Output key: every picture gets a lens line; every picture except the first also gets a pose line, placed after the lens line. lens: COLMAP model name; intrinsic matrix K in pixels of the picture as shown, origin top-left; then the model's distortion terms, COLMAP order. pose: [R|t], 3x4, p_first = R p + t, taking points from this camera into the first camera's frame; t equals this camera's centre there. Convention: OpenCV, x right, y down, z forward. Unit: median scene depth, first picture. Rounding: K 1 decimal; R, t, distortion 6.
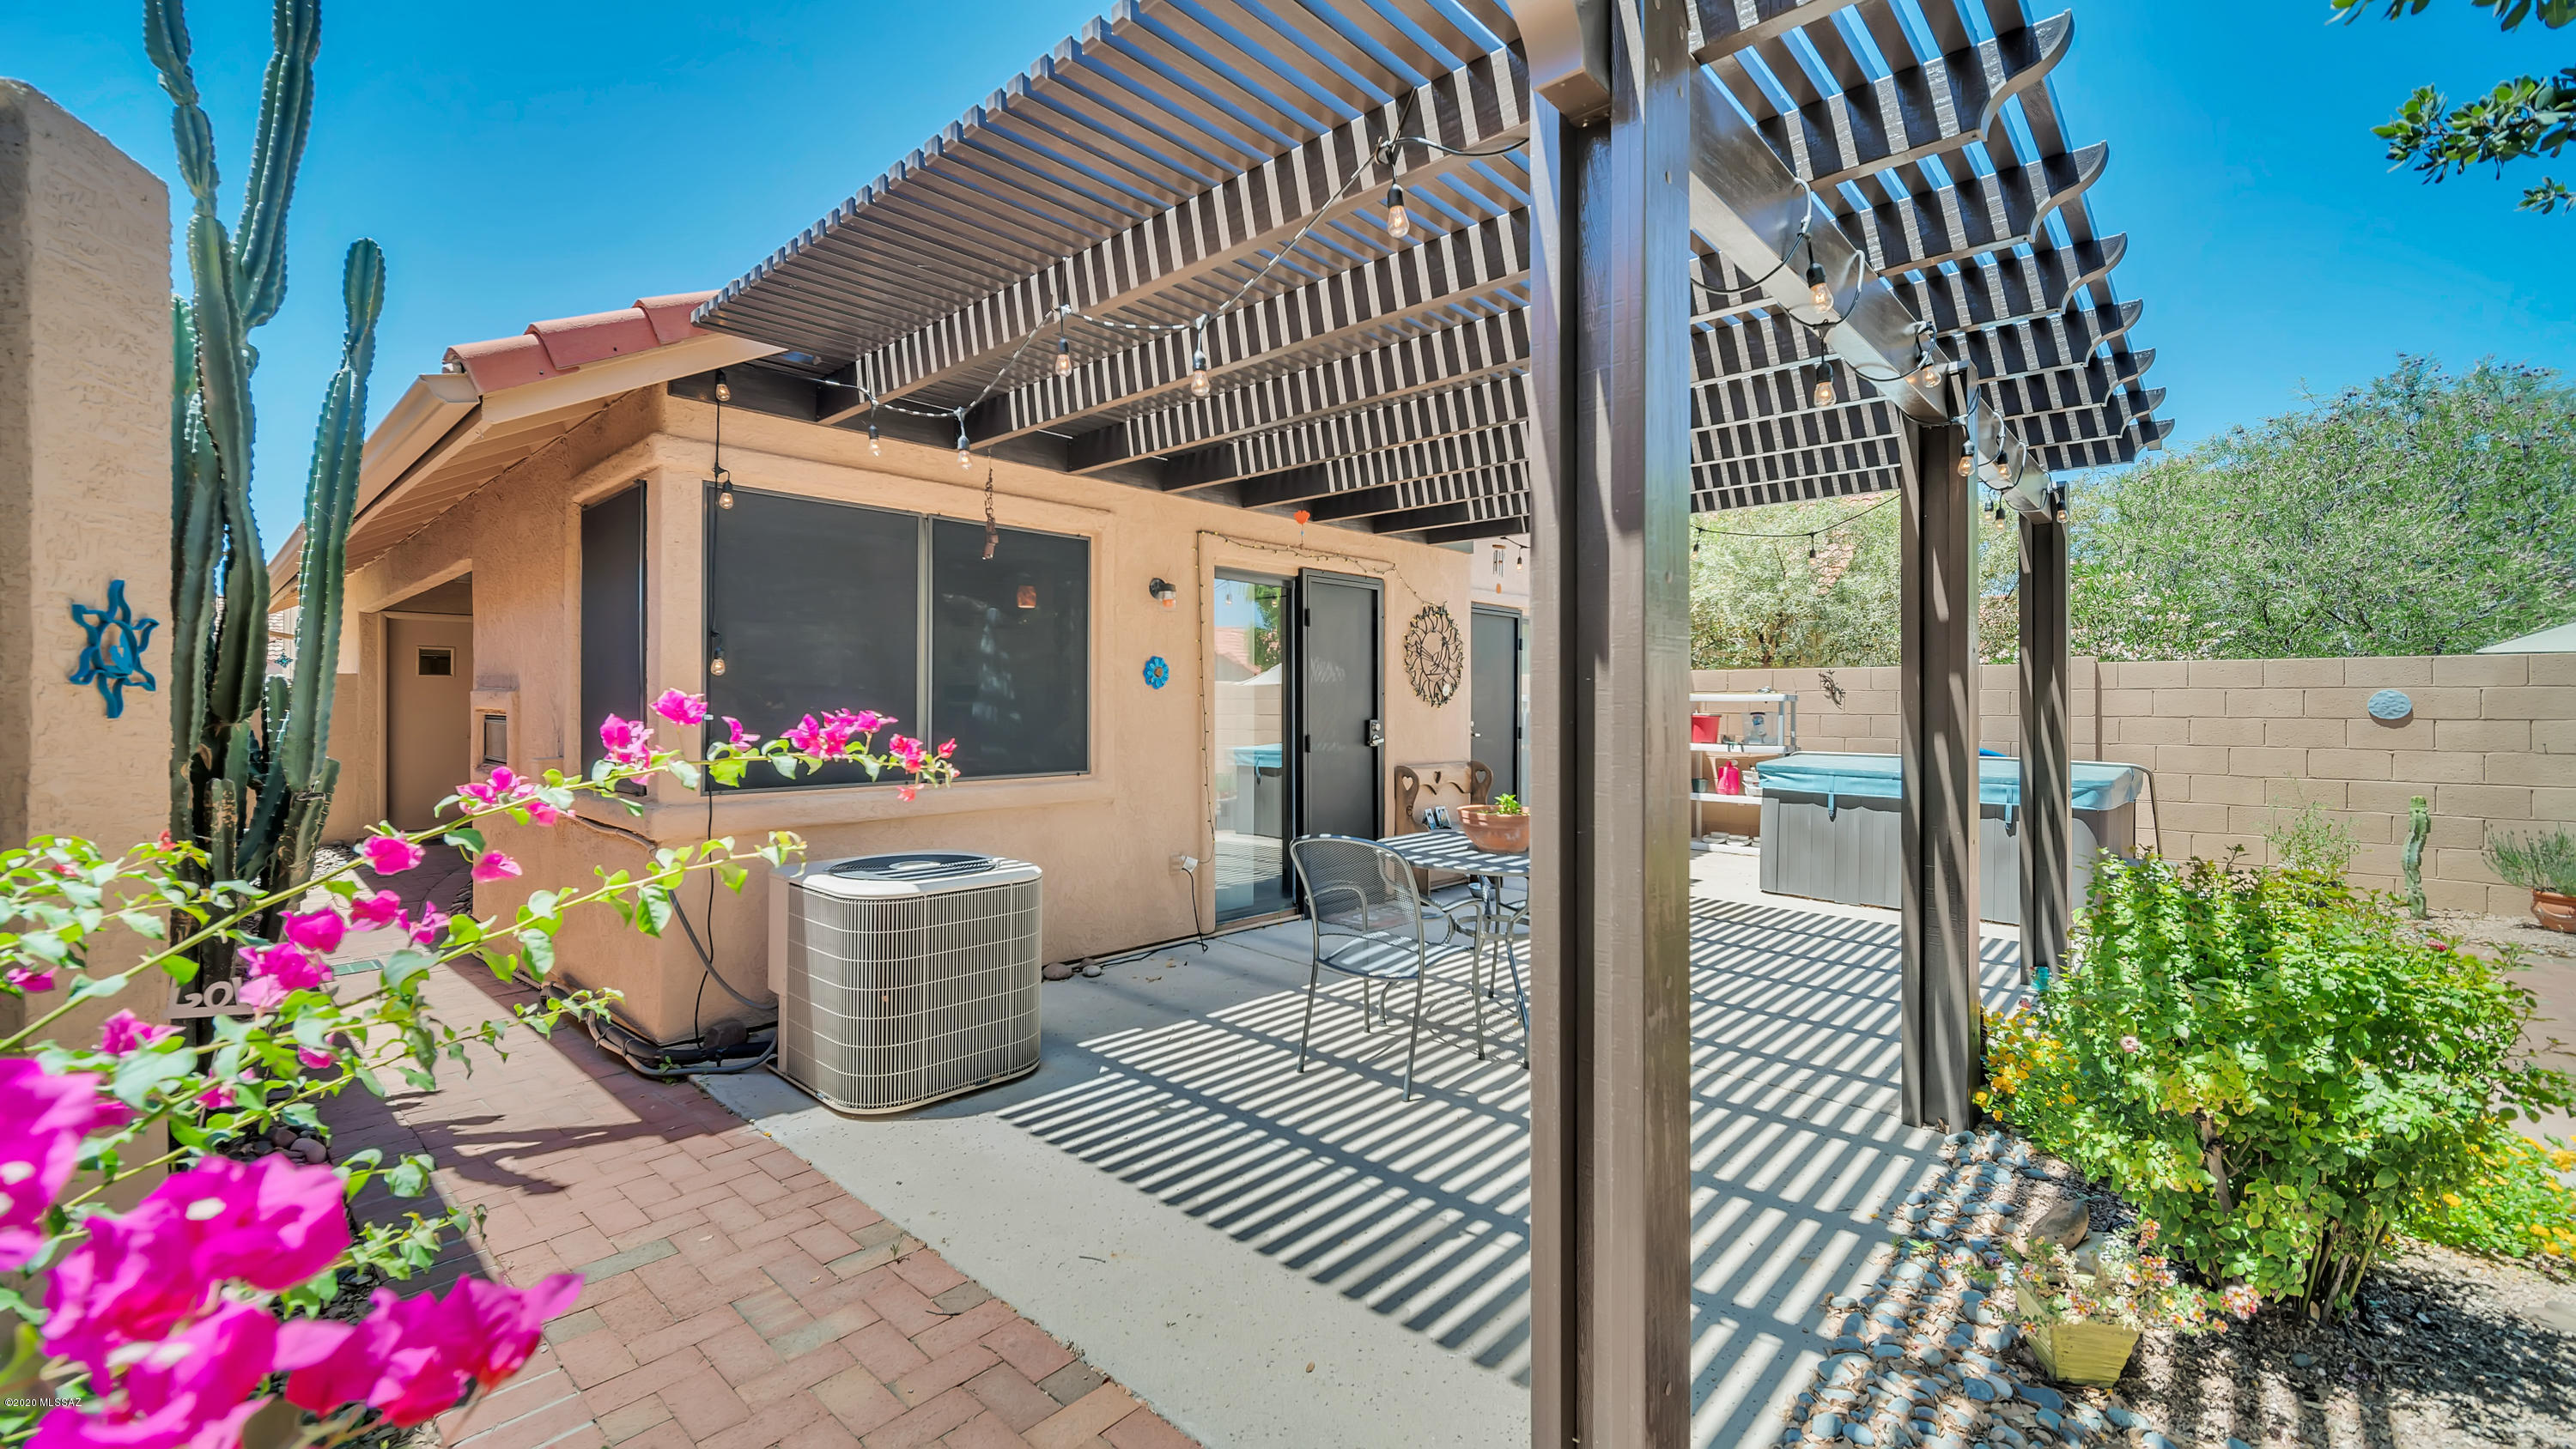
lens RADIAL K [[1058.1, 0, 1282.1], [0, 1058.1, 706.8], [0, 0, 1]] dist [-0.002947, -0.000125]
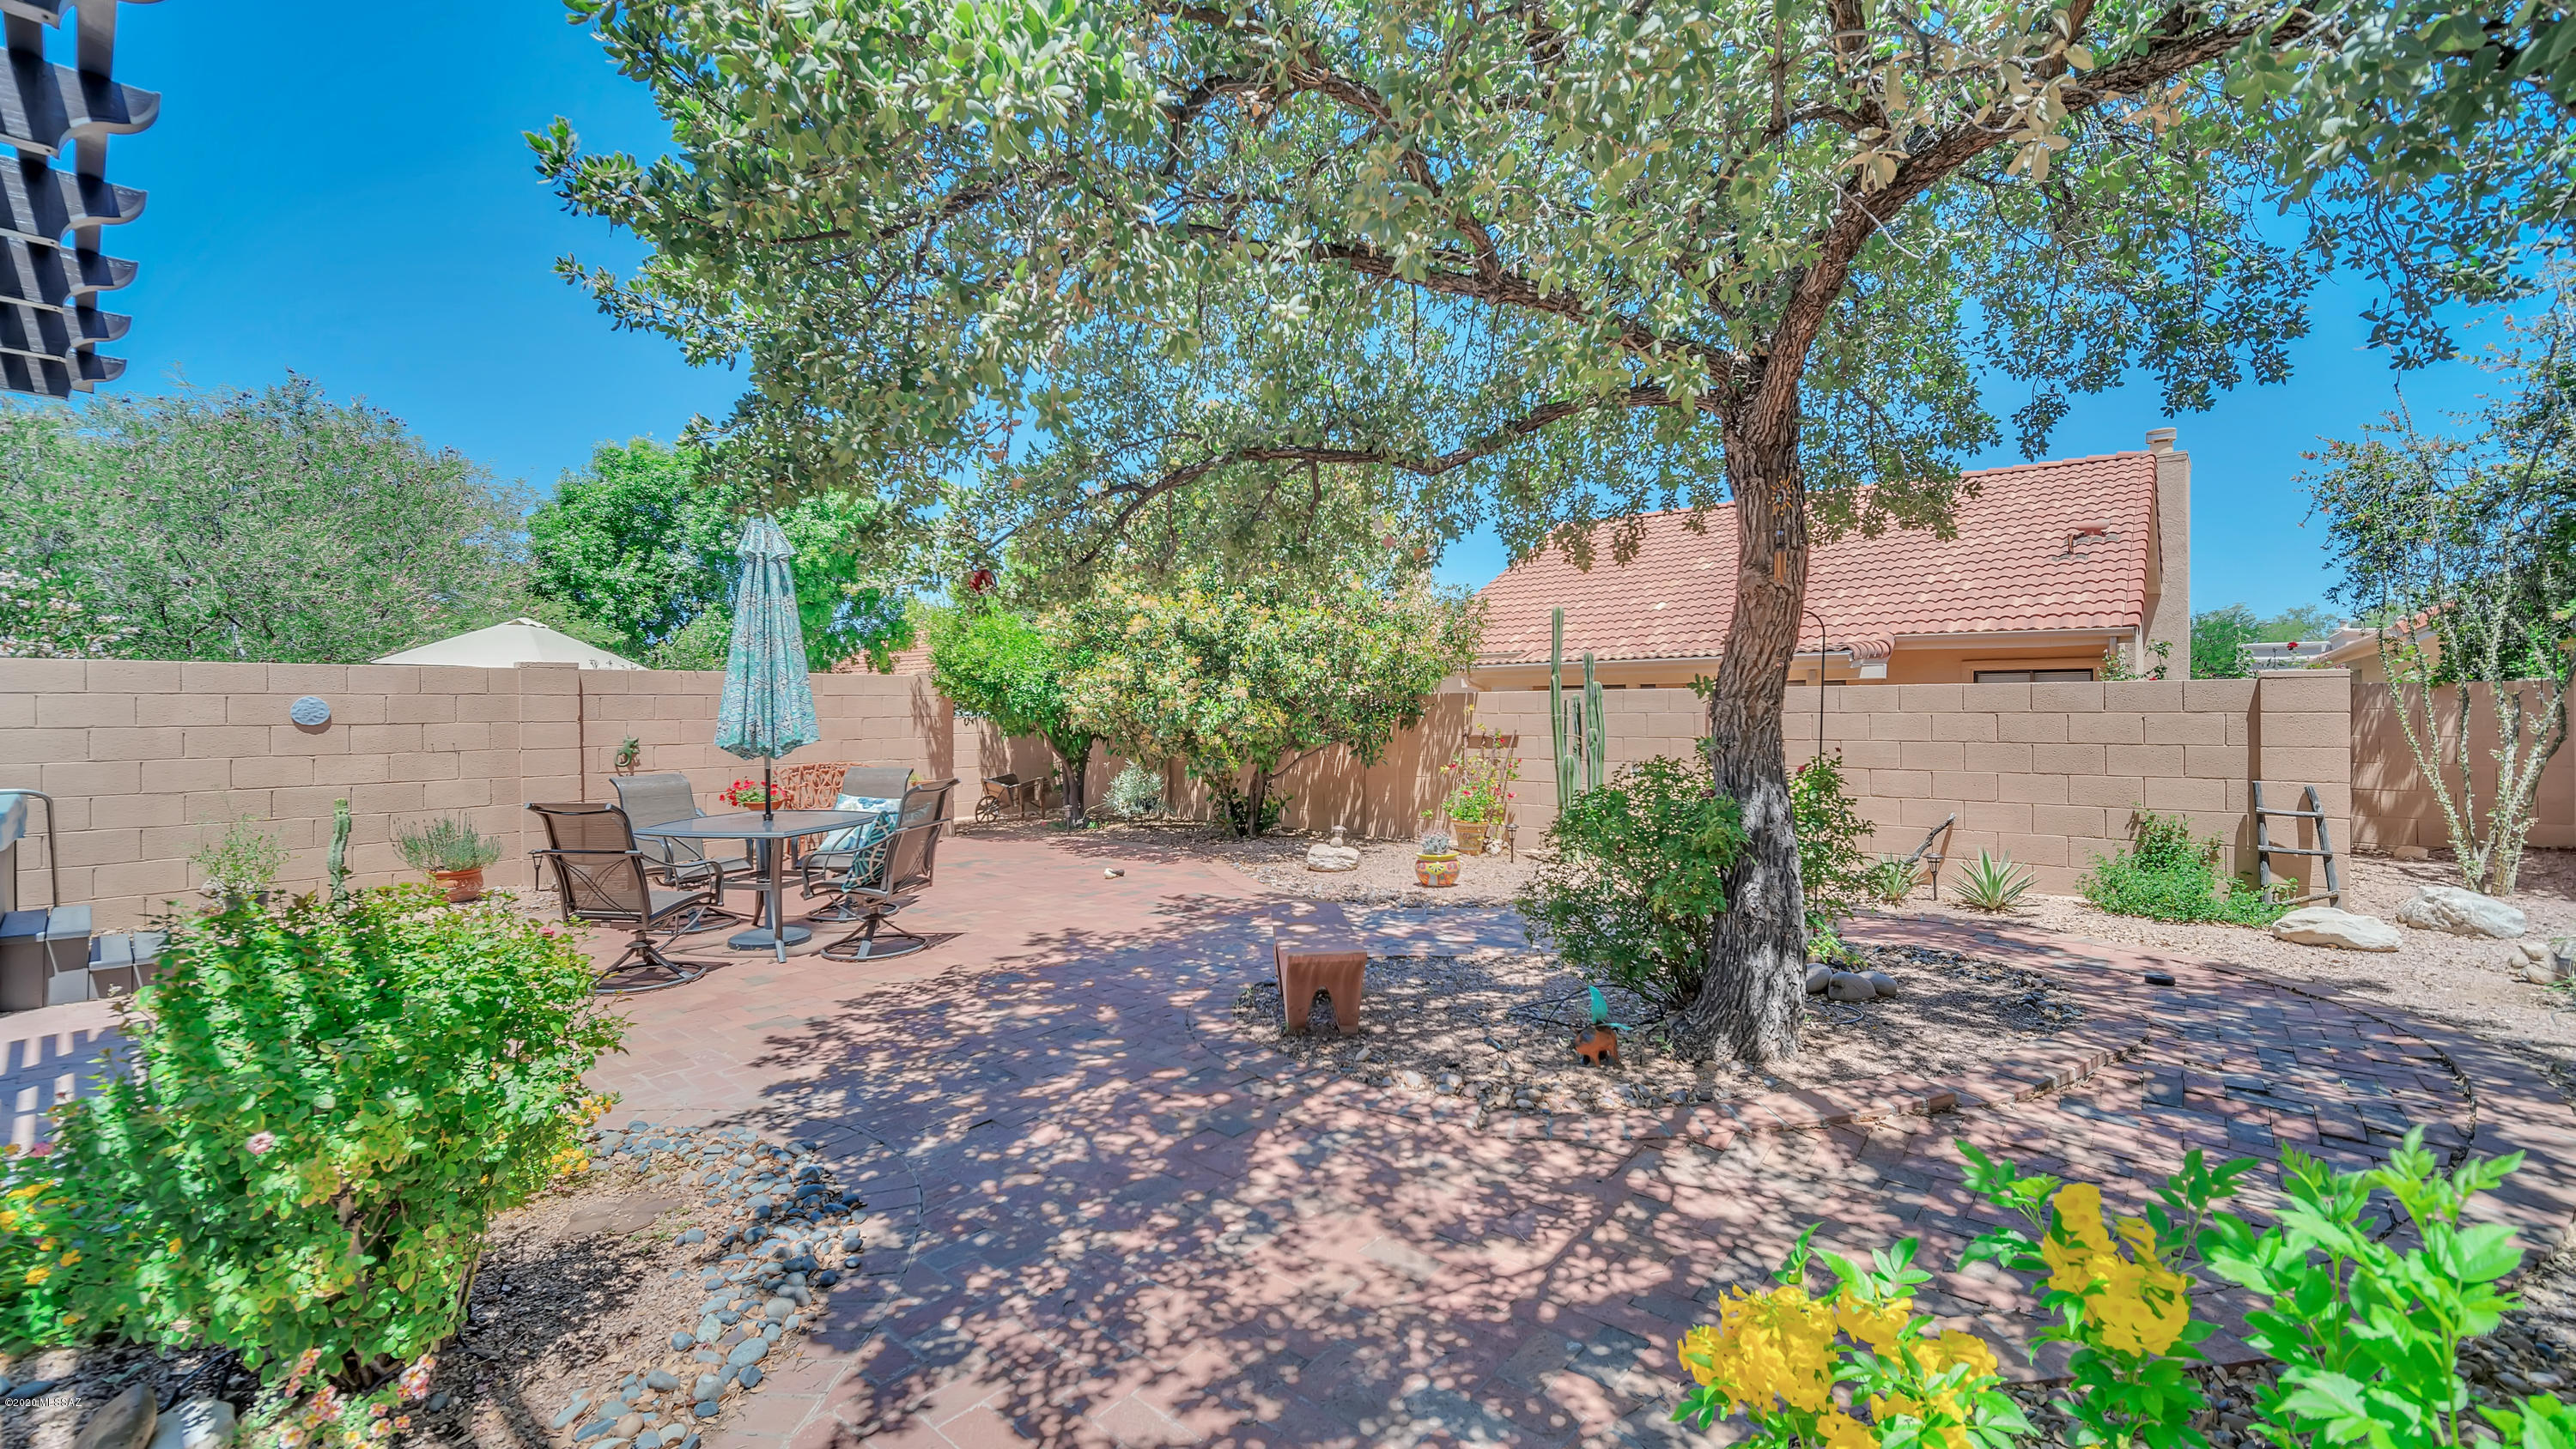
lens RADIAL K [[1054.3, 0, 1307.1], [0, 1054.3, 712.0], [0, 0, 1]] dist [-0.001797, -0.000012]
pose [[-0.034350, -0.004782, 0.999398, 0.001535], [0.007262, 0.999961, 0.005034, 0.001725], [-0.999383, 0.007430, -0.034314, 0.149391]]
